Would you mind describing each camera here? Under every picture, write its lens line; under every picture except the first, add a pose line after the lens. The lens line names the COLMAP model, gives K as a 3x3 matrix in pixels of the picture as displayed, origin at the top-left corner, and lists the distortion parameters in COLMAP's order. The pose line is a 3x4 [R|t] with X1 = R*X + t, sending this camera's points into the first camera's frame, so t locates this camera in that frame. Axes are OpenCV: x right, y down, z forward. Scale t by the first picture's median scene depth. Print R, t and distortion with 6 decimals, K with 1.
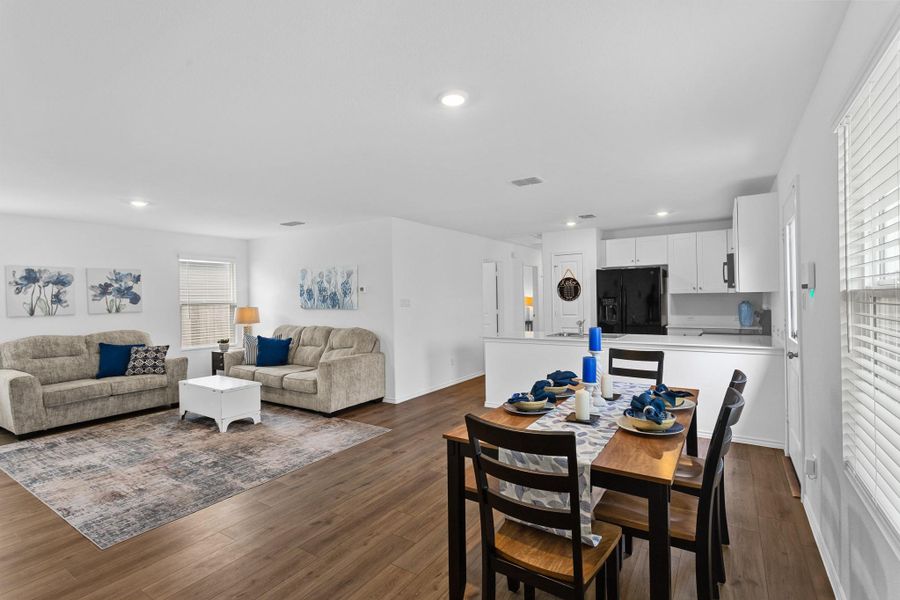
lens RADIAL K [[421.1, 0, 445.8], [0, 421.1, 298.9], [0, 0, 1]] dist [-0.001228, 0.005004]
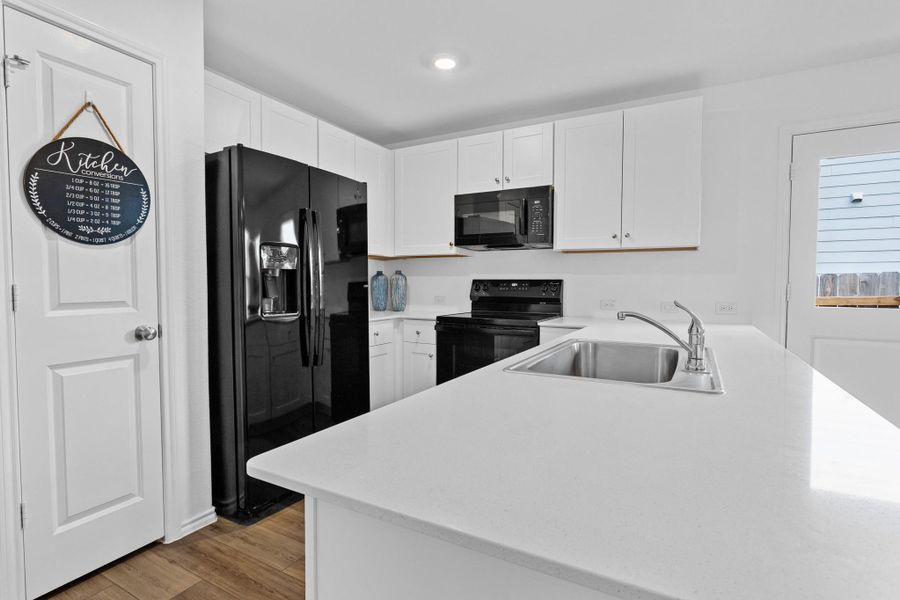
lens RADIAL K [[442.7, 0, 450.0], [0, 442.7, 300.0], [0, 0, 1]] dist [-0.003298, 0.000287]
pose [[-0.087843, -0.021872, 0.995894, 0.047467], [-0.001992, 0.999761, 0.021781, 0.039833], [-0.996132, -0.000070, -0.087866, 1.098202]]
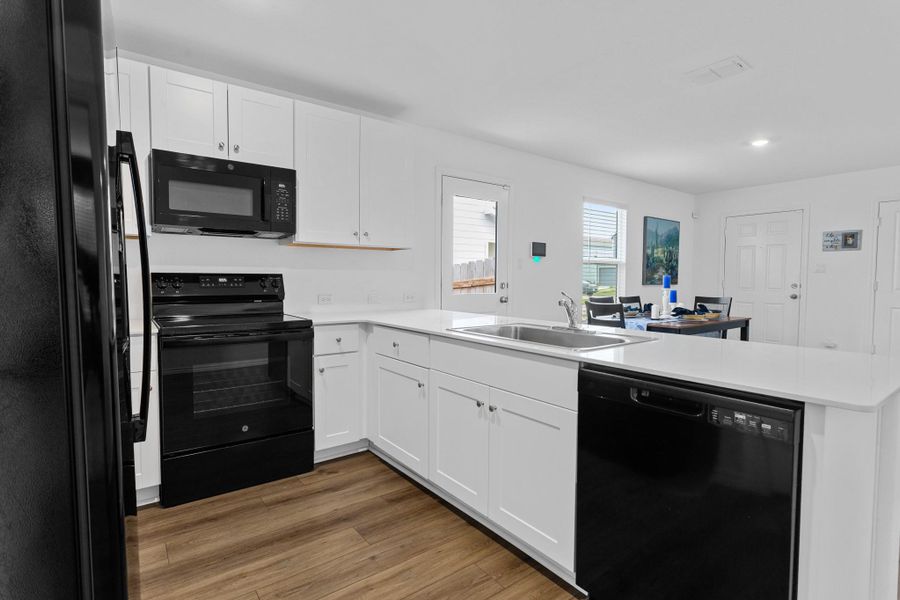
lens RADIAL K [[442.7, 0, 450.0], [0, 442.7, 300.0], [0, 0, 1]] dist [-0.003298, 0.000287]
pose [[-0.942823, -0.004670, 0.333262, 0.268551], [0.010774, 0.998952, 0.044481, 0.034459], [-0.333120, 0.045528, -0.941785, 1.356614]]
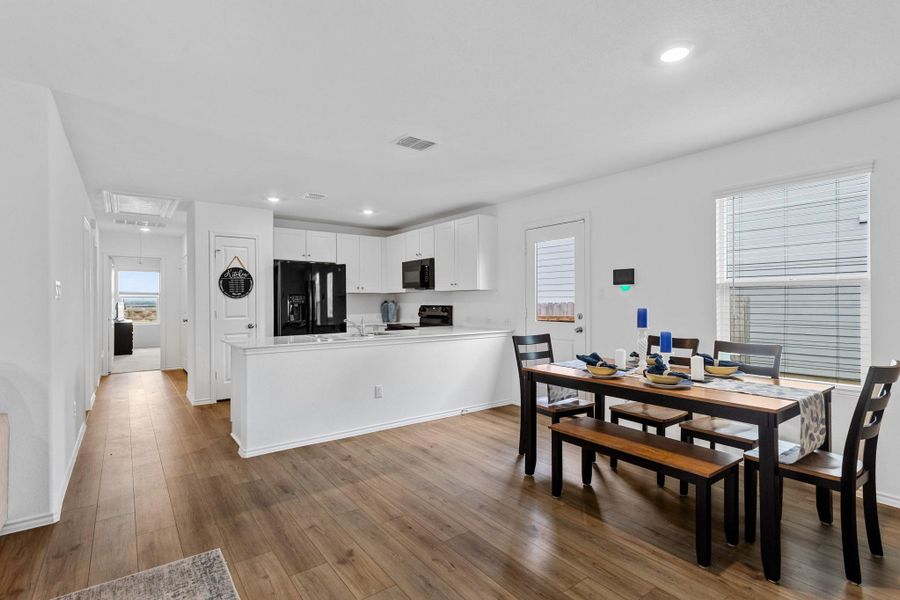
lens RADIAL K [[439.7, 0, 450.0], [0, 439.7, 300.0], [0, 0, 1]] dist [0.012322, 0.000119]
pose [[0.337090, 0.018069, 0.941299, -0.436488], [-0.000988, 0.999822, -0.018838, 0.030631], [-0.941472, 0.005420, 0.337048, 0.485403]]
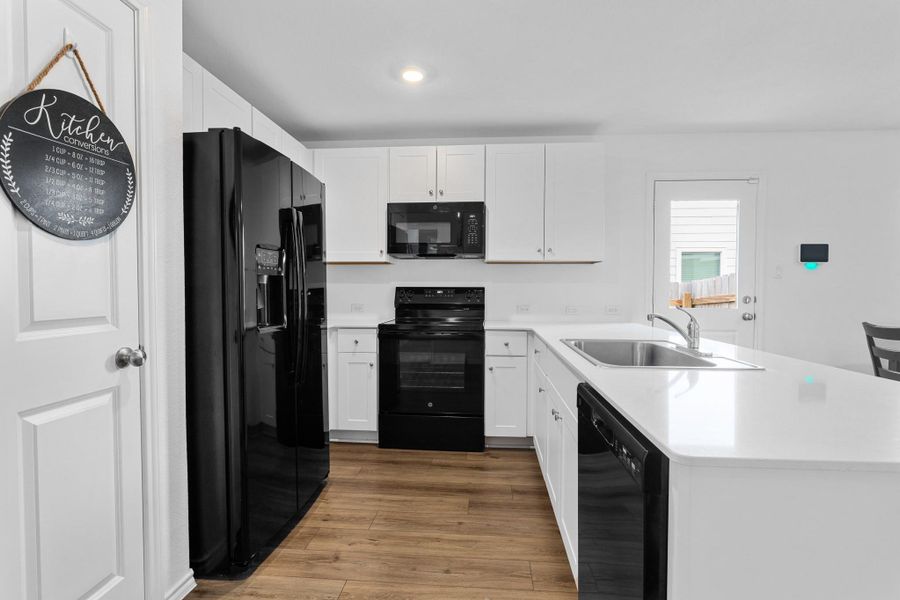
lens RADIAL K [[430.8, 0, 450.0], [0, 430.8, 300.0], [0, 0, 1]] dist [-0.015691, 0.005856]
pose [[-0.486487, -0.004499, 0.873676, 0.096641], [0.005502, 0.999951, 0.008214, 0.038223], [-0.873671, 0.008803, -0.486438, 1.263554]]
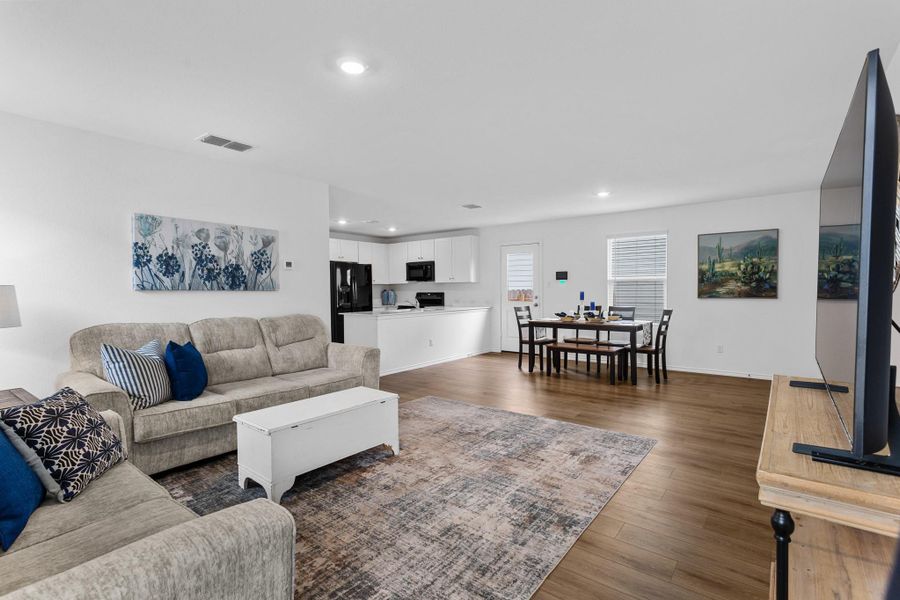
lens RADIAL K [[427.9, 0, 451.4], [0, 427.9, 297.6], [0, 0, 1]] dist [0.013928, 0.001047]
pose [[0.076780, -0.001842, 0.997046, -1.050817], [0.008086, 0.999967, 0.001225, 0.043111], [-0.997015, 0.007968, 0.076793, 0.715122]]
